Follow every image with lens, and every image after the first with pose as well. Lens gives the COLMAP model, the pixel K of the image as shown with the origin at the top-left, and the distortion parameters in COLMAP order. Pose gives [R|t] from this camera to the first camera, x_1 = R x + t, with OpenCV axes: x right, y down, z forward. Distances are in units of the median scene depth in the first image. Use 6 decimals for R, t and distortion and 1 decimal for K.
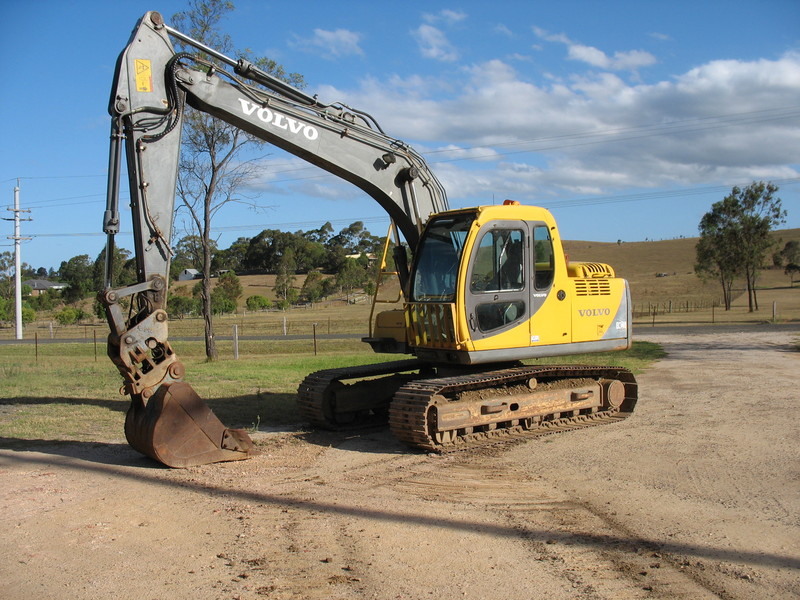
lens RADIAL K [[830.5, 0, 394.7], [0, 830.5, 298.6], [0, 0, 1]] dist [-0.194807, 0.234703]
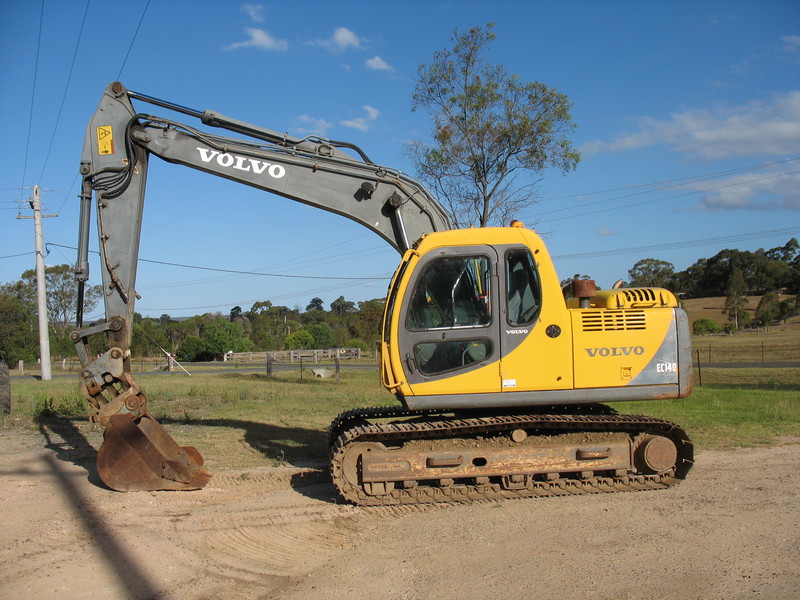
lens RADIAL K [[830.5, 0, 394.7], [0, 830.5, 298.6], [0, 0, 1]] dist [-0.194807, 0.234703]
pose [[0.847144, -0.024423, -0.530801, 0.492067], [0.008845, 0.999453, -0.031870, -0.011487], [0.531289, 0.022303, 0.846897, 0.204951]]
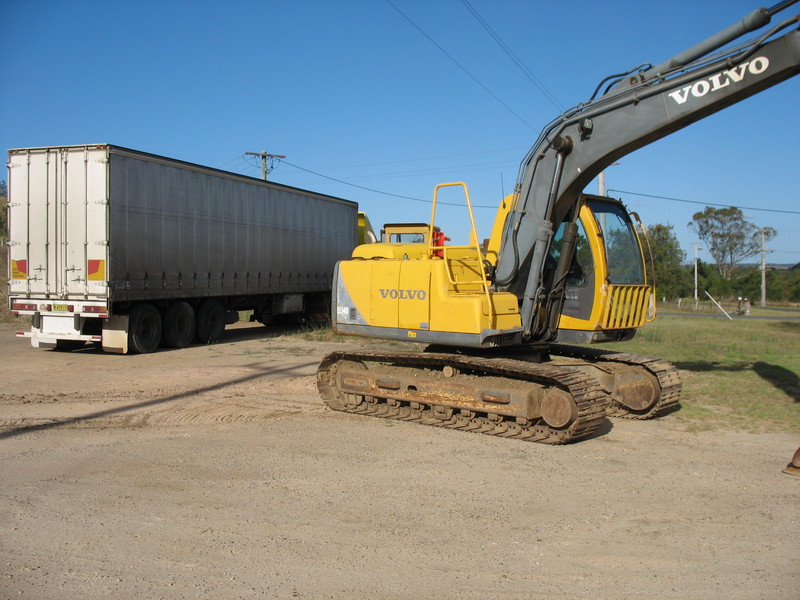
lens RADIAL K [[830.5, 0, 394.7], [0, 830.5, 298.6], [0, 0, 1]] dist [-0.194807, 0.234703]
pose [[0.182135, 0.047111, -0.982144, 1.036517], [-0.018176, 0.998842, 0.044542, -0.020042], [0.983105, 0.009739, 0.182781, 0.738017]]
